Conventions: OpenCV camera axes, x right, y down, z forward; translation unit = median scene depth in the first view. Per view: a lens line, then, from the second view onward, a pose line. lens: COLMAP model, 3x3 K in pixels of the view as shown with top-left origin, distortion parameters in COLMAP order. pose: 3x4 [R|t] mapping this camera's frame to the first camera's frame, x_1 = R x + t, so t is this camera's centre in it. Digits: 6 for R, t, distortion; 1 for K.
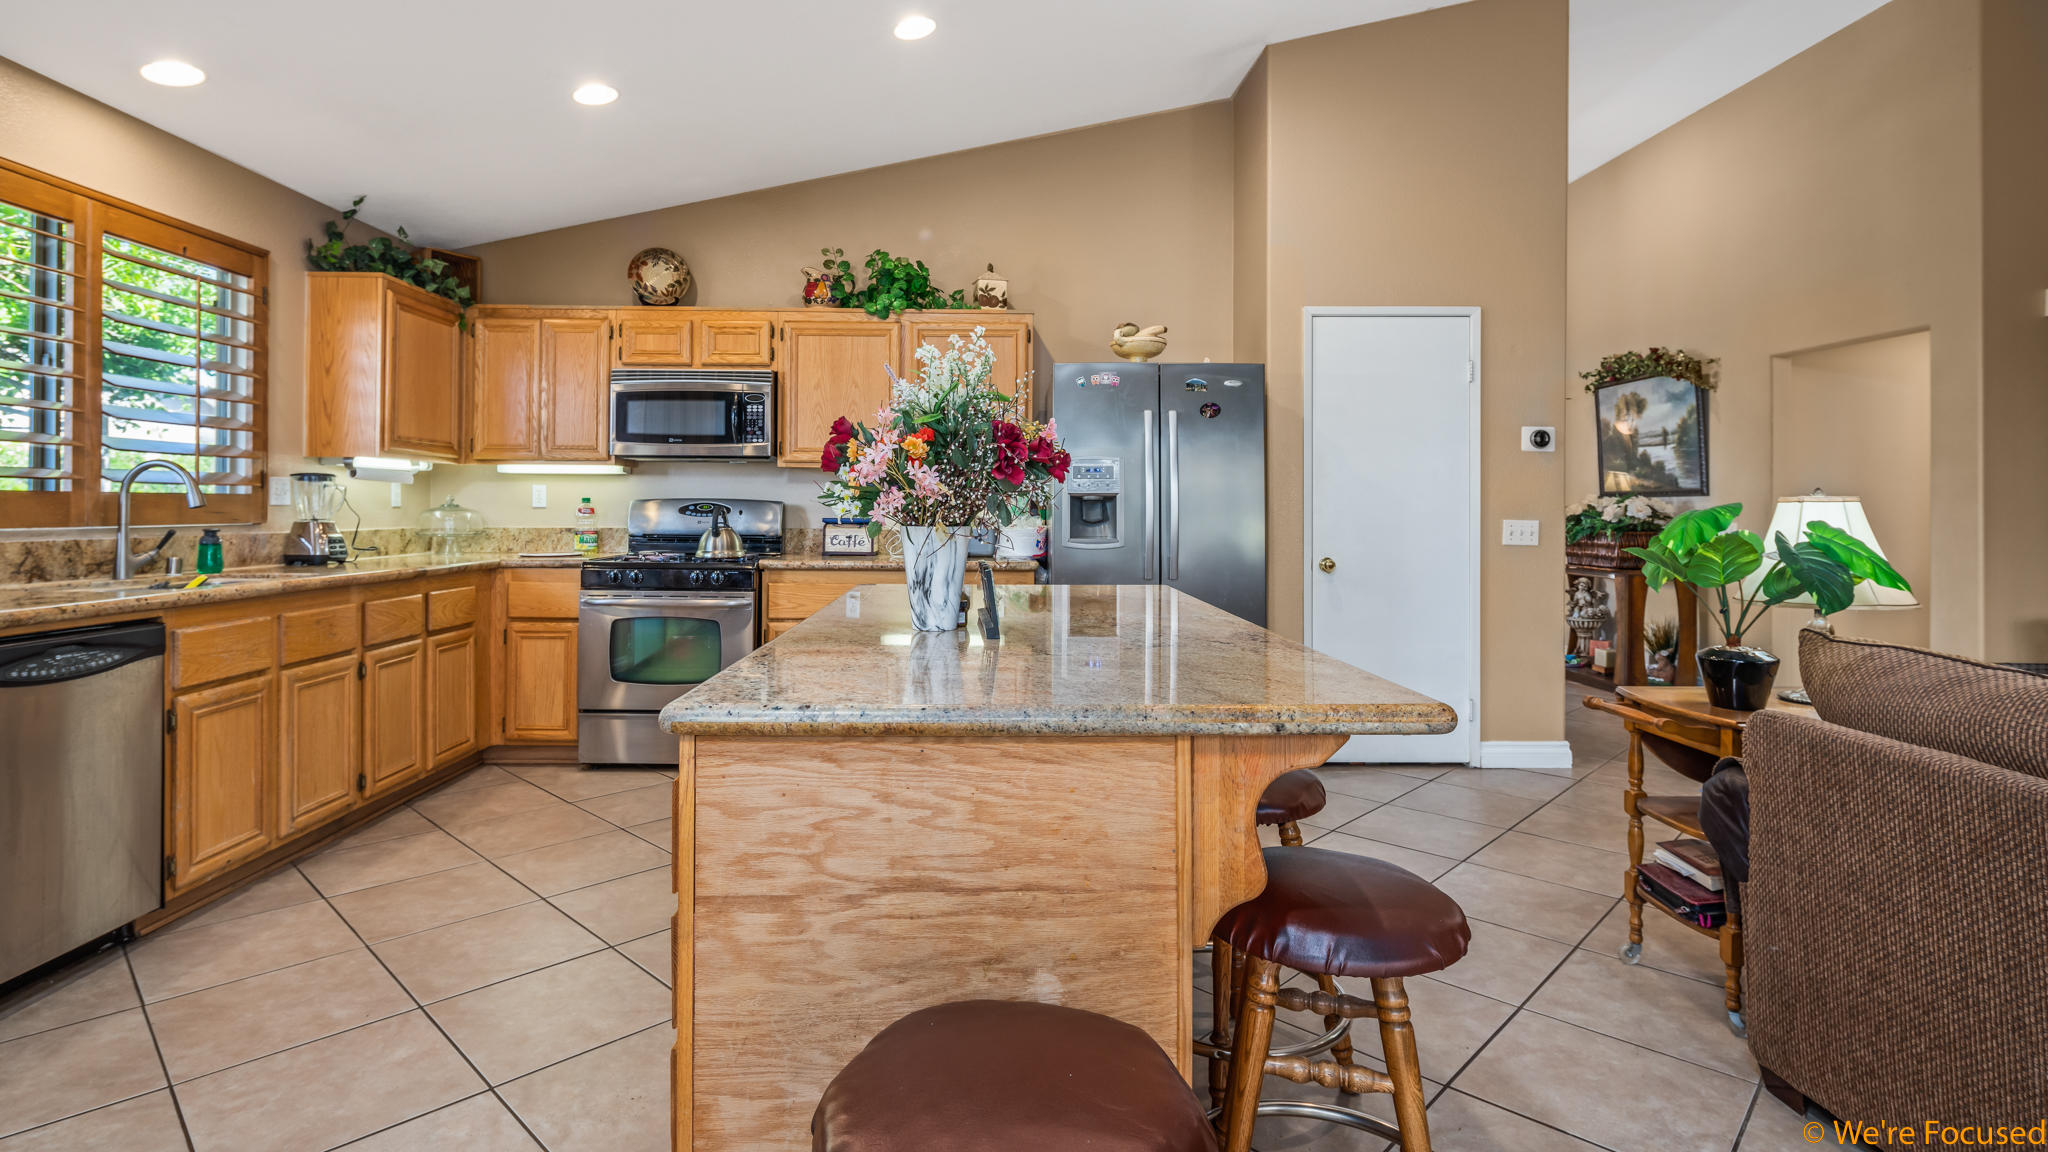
lens RADIAL K [[1002.6, 0, 1017.4], [0, 1002.6, 501.4], [0, 0, 1]] dist [-0.001729, -0.002020]
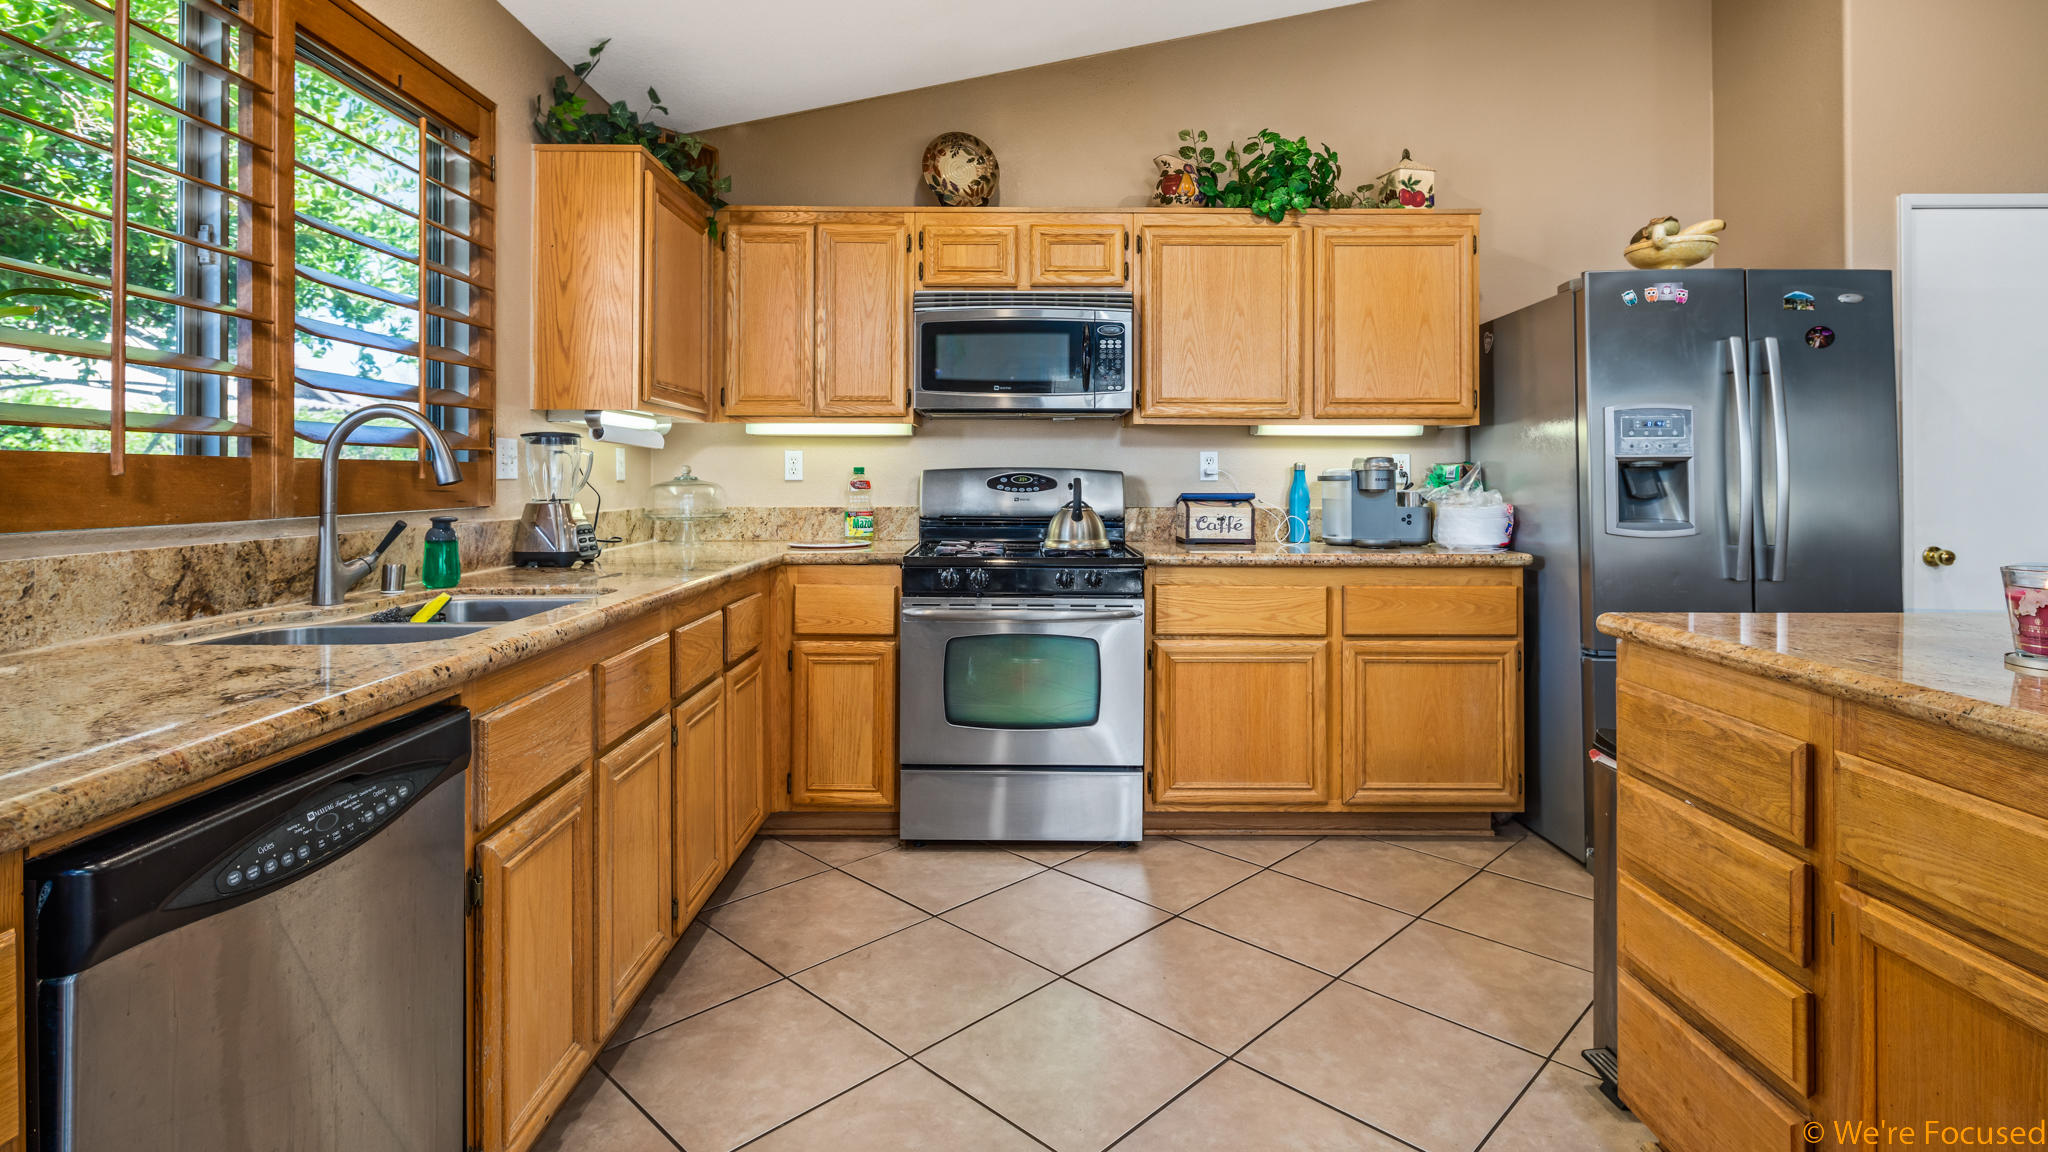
lens RADIAL K [[992.2, 0, 1027.7], [0, 992.2, 471.1], [0, 0, 1]] dist [-0.000803, 0.000186]
pose [[0.999886, -0.004088, -0.014503, -0.331158], [0.004093, 0.999992, 0.000273, -0.000574], [0.014502, -0.000332, 0.999895, 0.291844]]
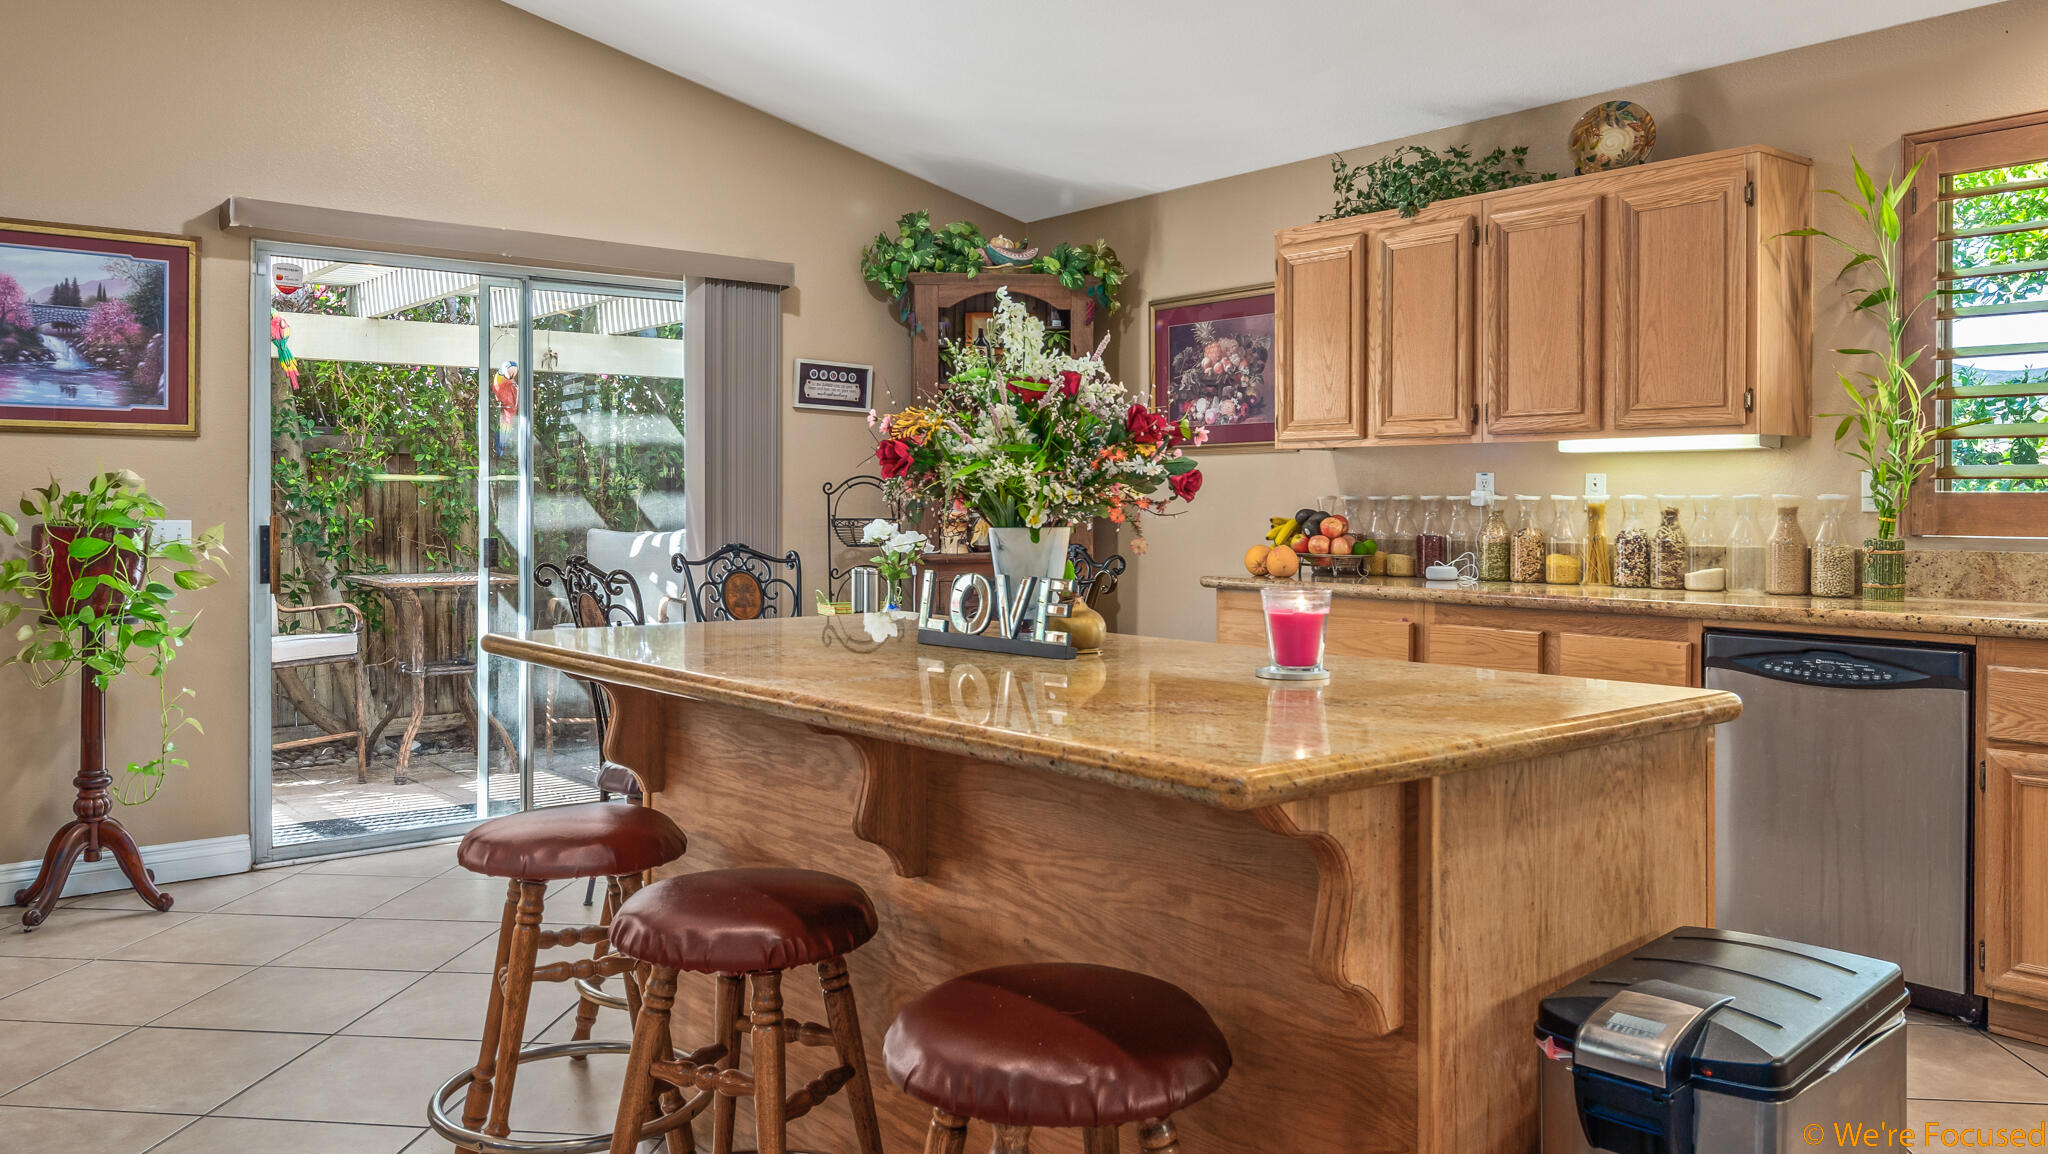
lens RADIAL K [[1559.2, 0, 1017.8], [0, 1559.2, 527.0], [0, 0, 1]] dist [-0.007809, -0.005722]
pose [[-0.794593, 0.001842, -0.607140, 0.329701], [-0.002108, 0.999981, 0.005794, 0.007566], [0.607139, 0.005884, -0.794574, 0.928562]]
